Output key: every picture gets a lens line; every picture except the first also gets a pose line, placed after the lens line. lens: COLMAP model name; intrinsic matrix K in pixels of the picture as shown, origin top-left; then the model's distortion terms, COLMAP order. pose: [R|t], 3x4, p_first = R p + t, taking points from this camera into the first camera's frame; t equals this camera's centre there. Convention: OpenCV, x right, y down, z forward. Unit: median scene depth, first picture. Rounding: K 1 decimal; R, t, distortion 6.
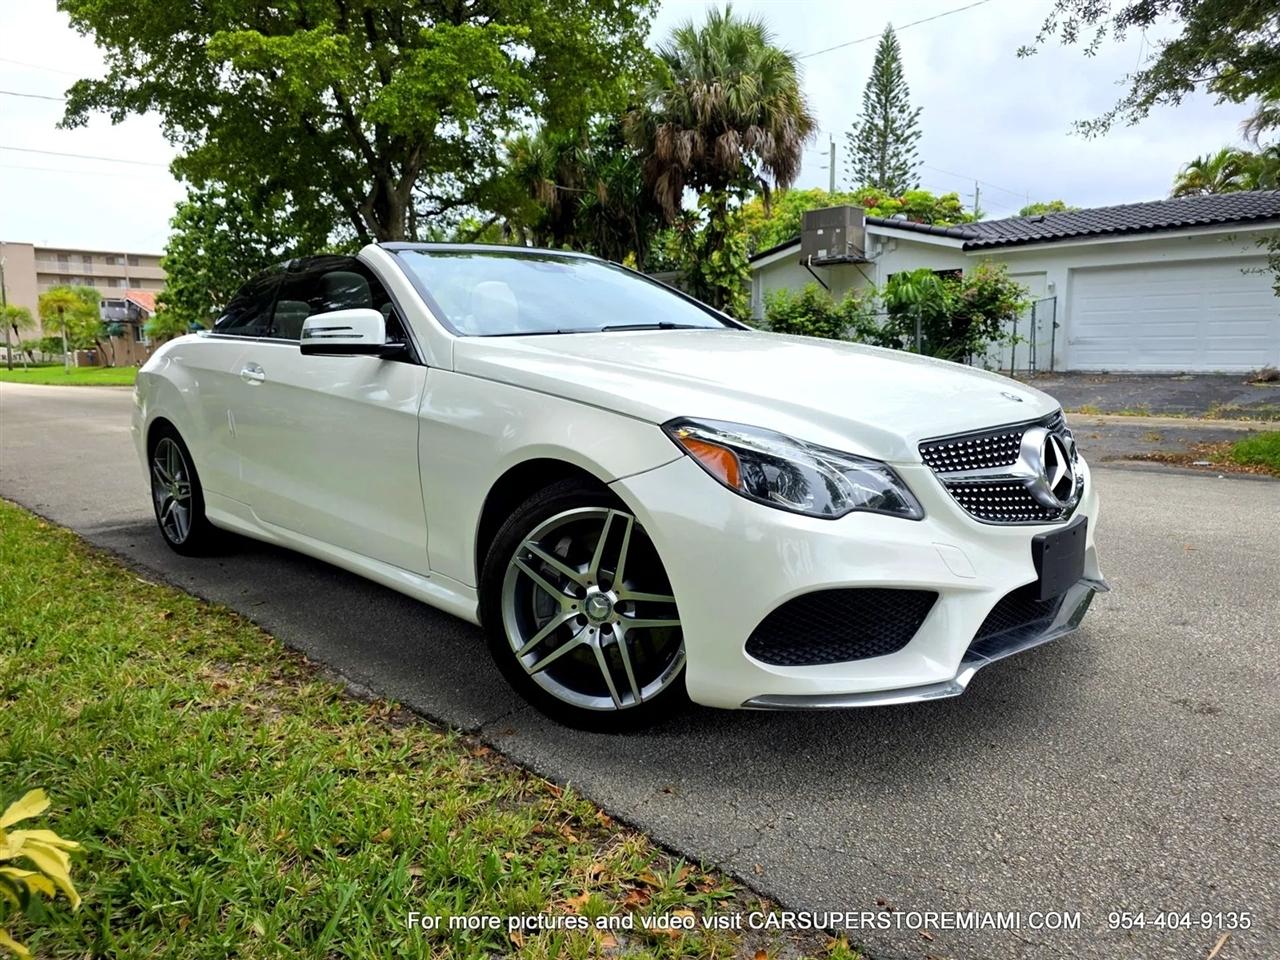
lens RADIAL K [[873.1, 0, 636.8], [0, 873.1, 480.9], [0, 0, 1]] dist [0.041095, -0.037970]
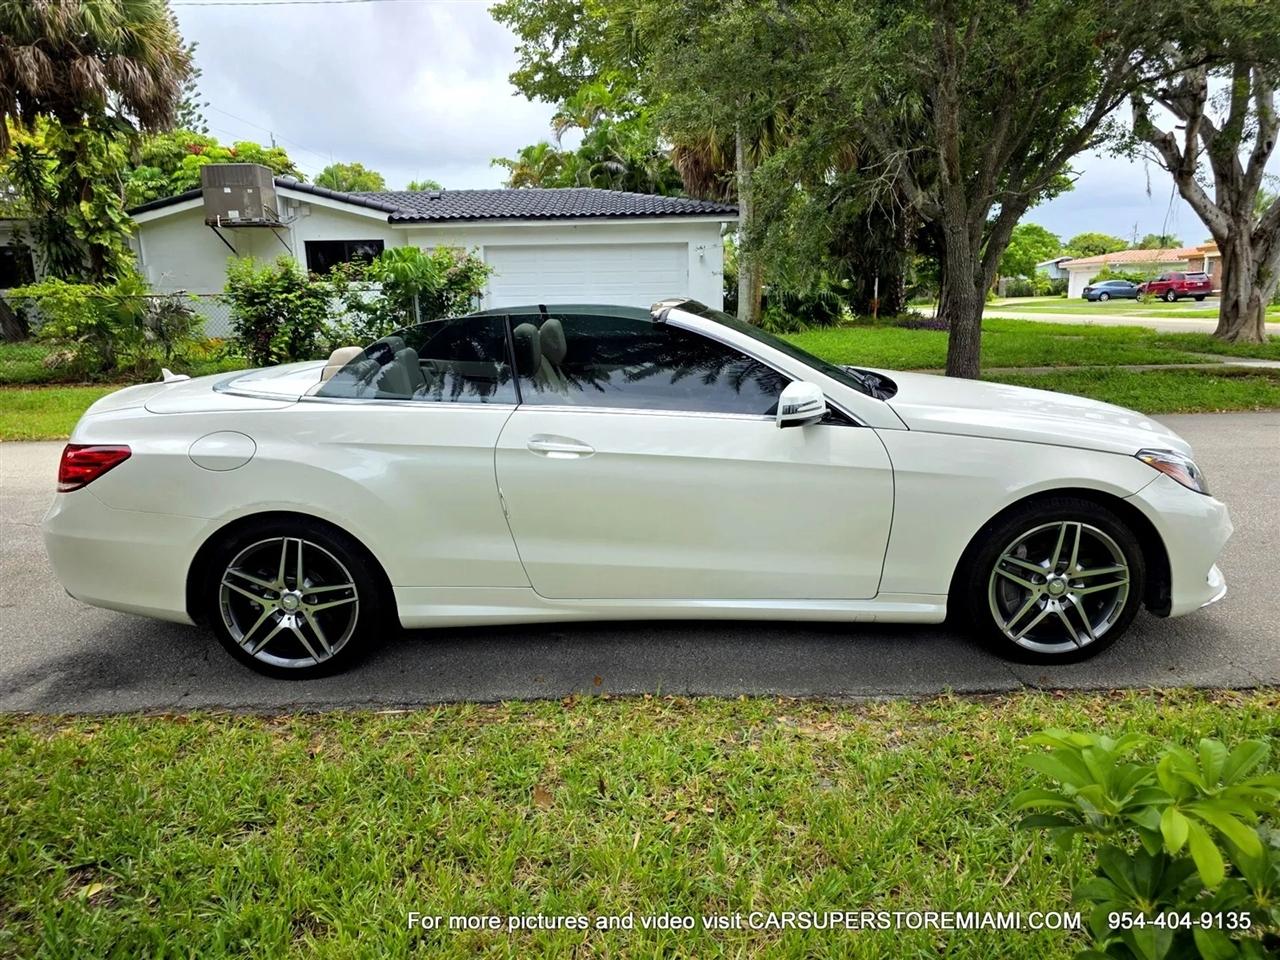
lens RADIAL K [[873.1, 0, 645.1], [0, 873.1, 484.0], [0, 0, 1]] dist [0.041095, -0.037970]
pose [[0.709466, -0.153821, 0.687748, -0.164190], [0.114927, 0.988078, 0.102437, -0.027479], [-0.695306, 0.006365, 0.718686, 0.044654]]
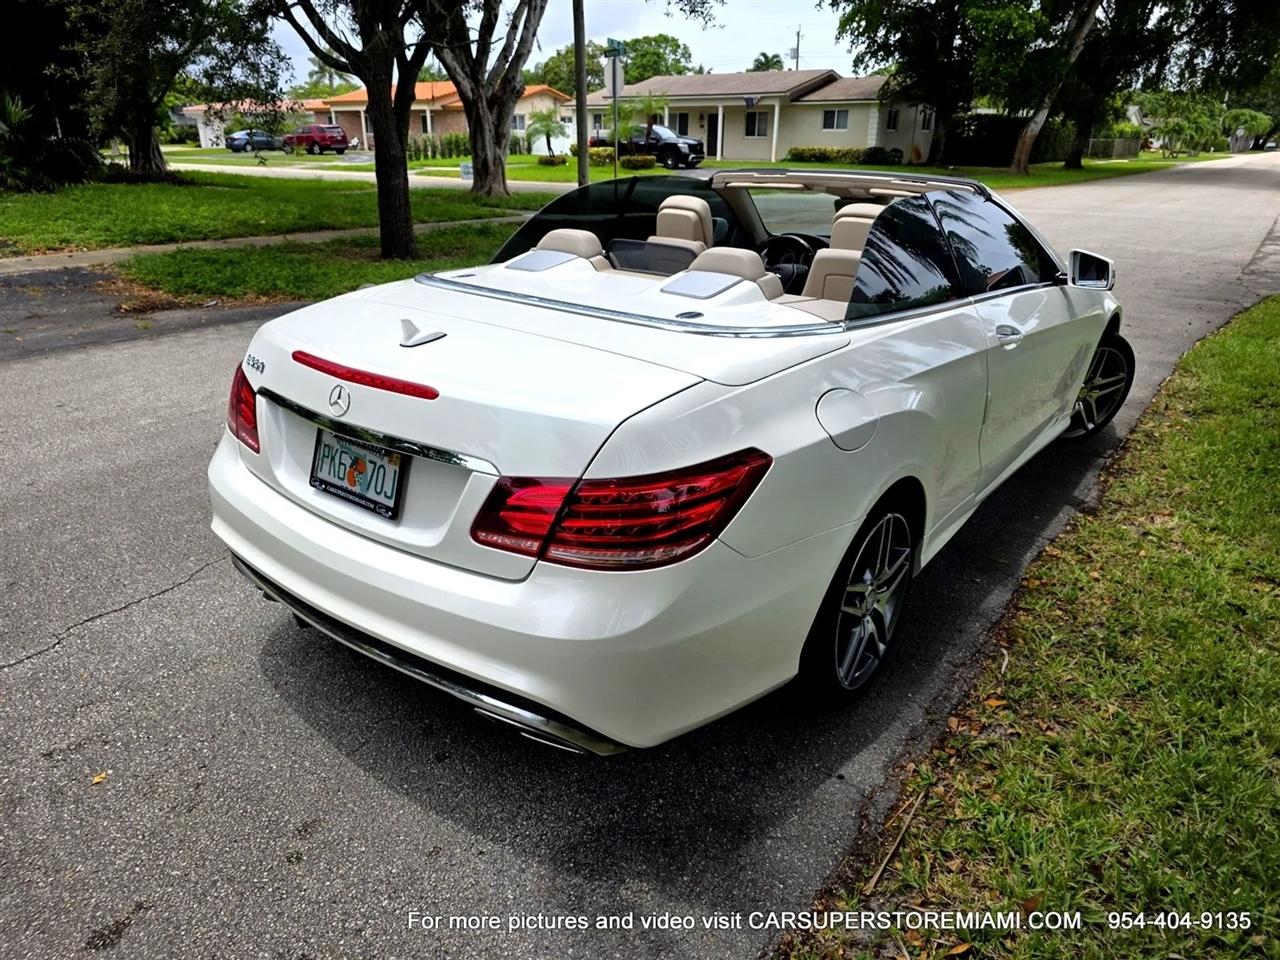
lens RADIAL K [[873.1, 0, 635.3], [0, 873.1, 480.3], [0, 0, 1]] dist [0.041095, -0.037970]
pose [[-0.128418, -0.352508, 0.926956, -0.203864], [0.132613, 0.920197, 0.368310, -0.060598], [-0.982814, 0.170224, -0.071423, 0.240178]]
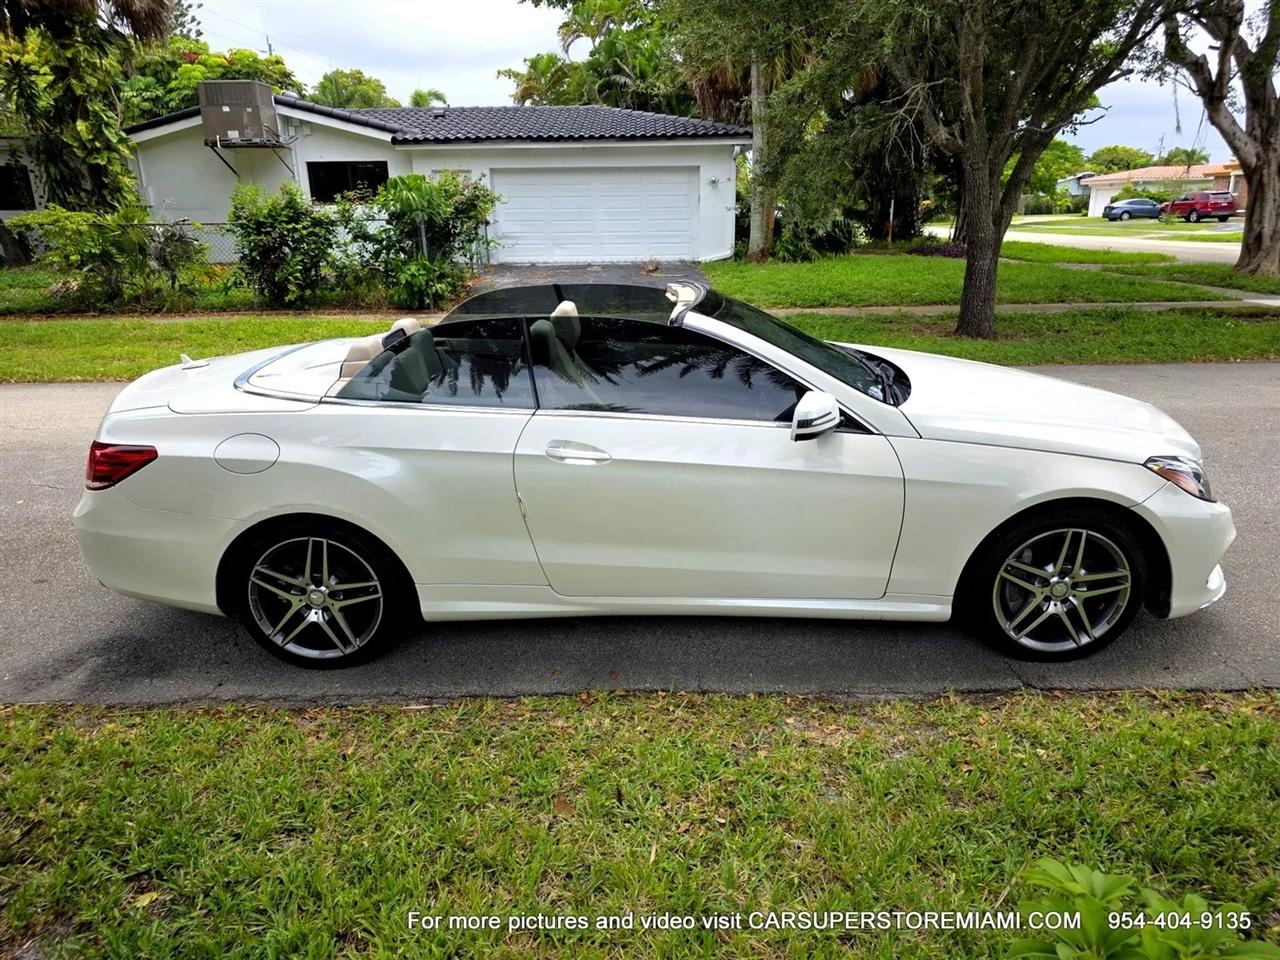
lens RADIAL K [[873.1, 0, 647.7], [0, 873.1, 481.1], [0, 0, 1]] dist [0.041095, -0.037970]
pose [[0.714252, -0.209831, 0.667693, -0.164665], [0.107971, 0.975614, 0.191100, -0.043423], [-0.691510, -0.064402, 0.719490, 0.043870]]
